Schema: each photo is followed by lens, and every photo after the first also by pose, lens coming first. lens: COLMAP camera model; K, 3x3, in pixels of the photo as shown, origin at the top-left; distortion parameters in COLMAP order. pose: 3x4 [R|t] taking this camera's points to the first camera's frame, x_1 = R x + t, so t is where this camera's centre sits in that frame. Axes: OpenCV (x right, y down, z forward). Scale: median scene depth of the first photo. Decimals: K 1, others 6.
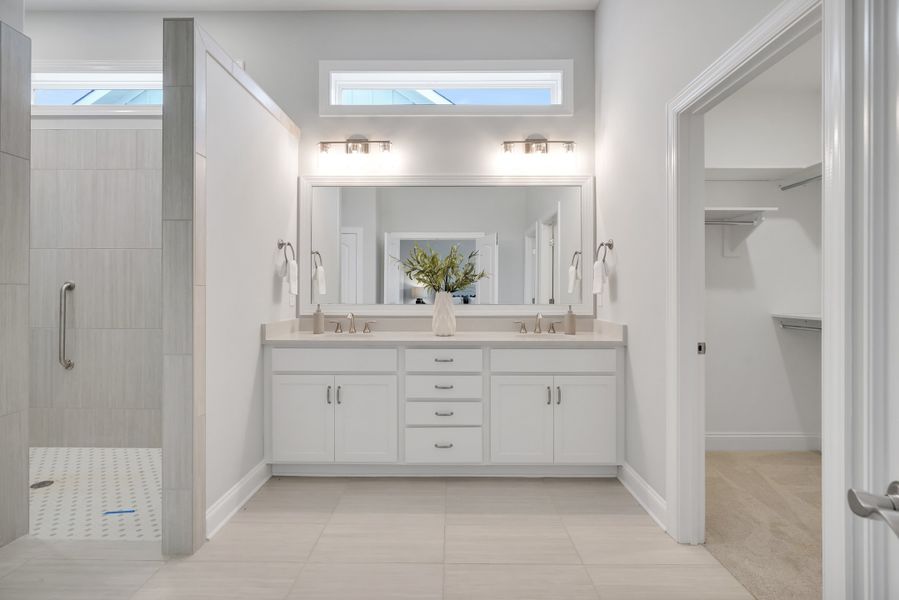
lens RADIAL K [[414.1, 0, 449.5], [0, 414.1, 290.9], [0, 0, 1]] dist [-0.006789, -0.000137]
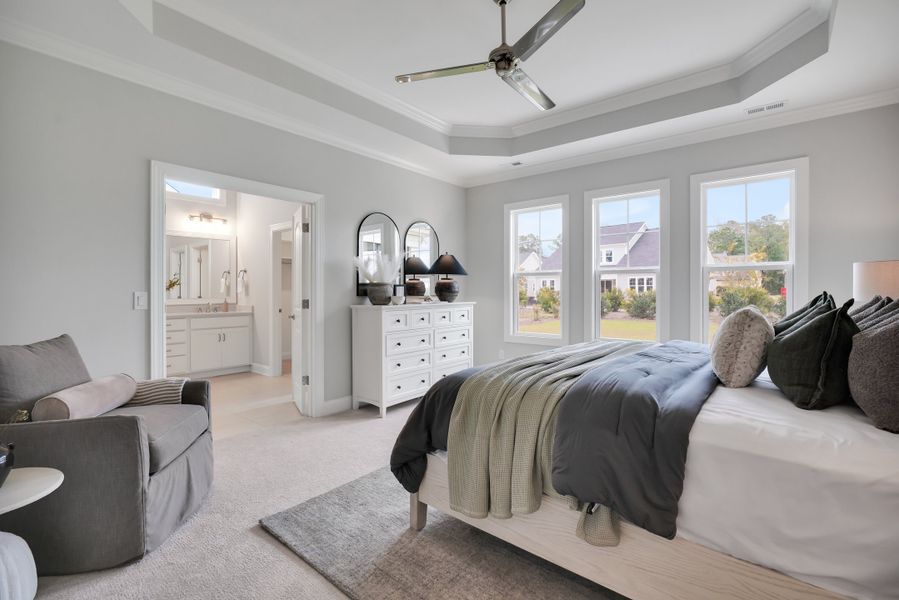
lens RADIAL K [[414.1, 0, 449.5], [0, 414.1, 290.9], [0, 0, 1]] dist [-0.006789, -0.000137]
pose [[0.629412, -0.005169, 0.777054, -0.637845], [-0.001980, 0.999964, 0.008256, -0.022862], [-0.777069, -0.006735, 0.629379, -1.237823]]
